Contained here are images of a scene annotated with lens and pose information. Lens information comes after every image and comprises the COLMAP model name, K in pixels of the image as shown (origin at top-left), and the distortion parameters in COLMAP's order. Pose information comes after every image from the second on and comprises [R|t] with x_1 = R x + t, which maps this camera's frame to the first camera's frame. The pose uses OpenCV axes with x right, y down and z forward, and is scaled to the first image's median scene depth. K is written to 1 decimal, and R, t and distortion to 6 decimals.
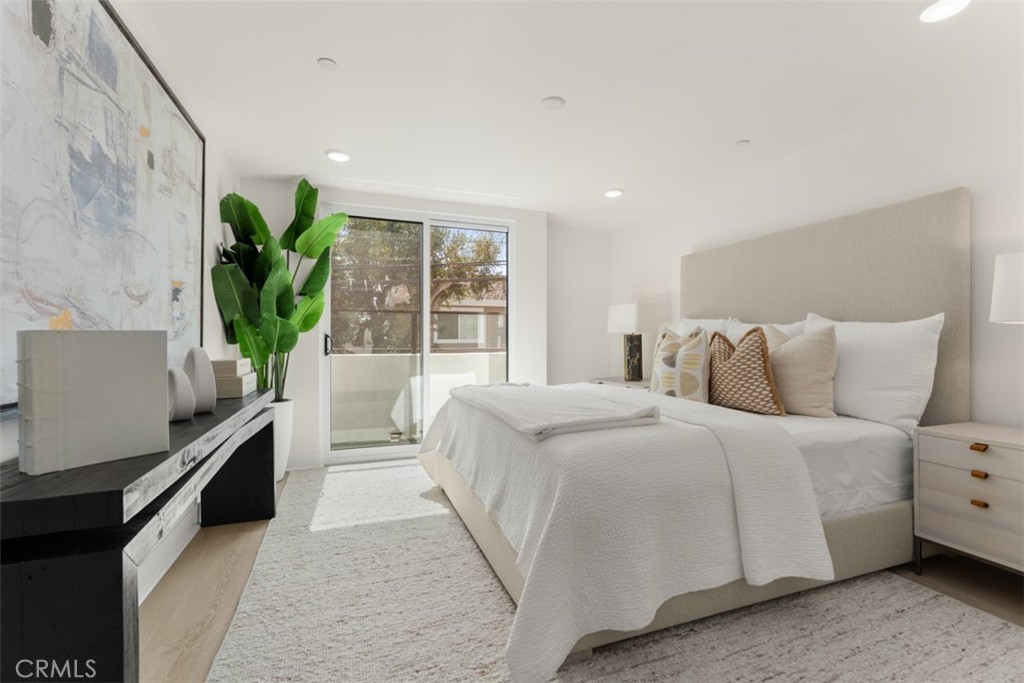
lens RADIAL K [[452.6, 0, 512.0], [0, 452.6, 341.5], [0, 0, 1]] dist [0.000655, 0.000070]
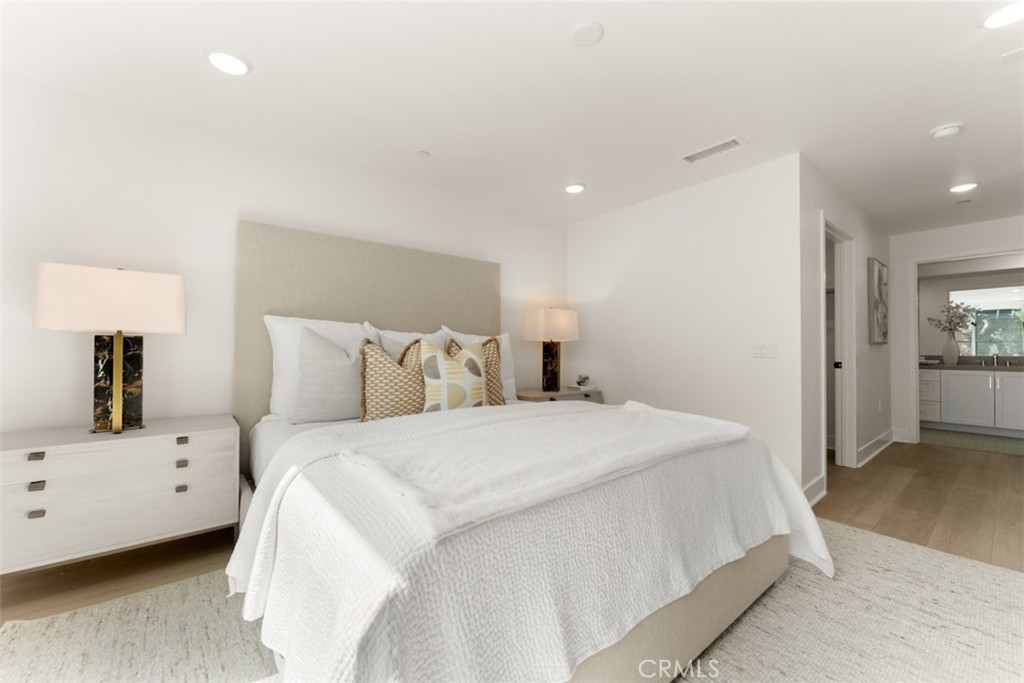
lens RADIAL K [[414.5, 0, 515.0], [0, 414.5, 337.1], [0, 0, 1]] dist [-0.001745, -0.000218]
pose [[-0.324255, 0.021699, 0.945721, -0.471108], [-0.003035, 0.999708, -0.023978, -0.004778], [-0.945965, -0.010645, -0.324094, 1.190144]]
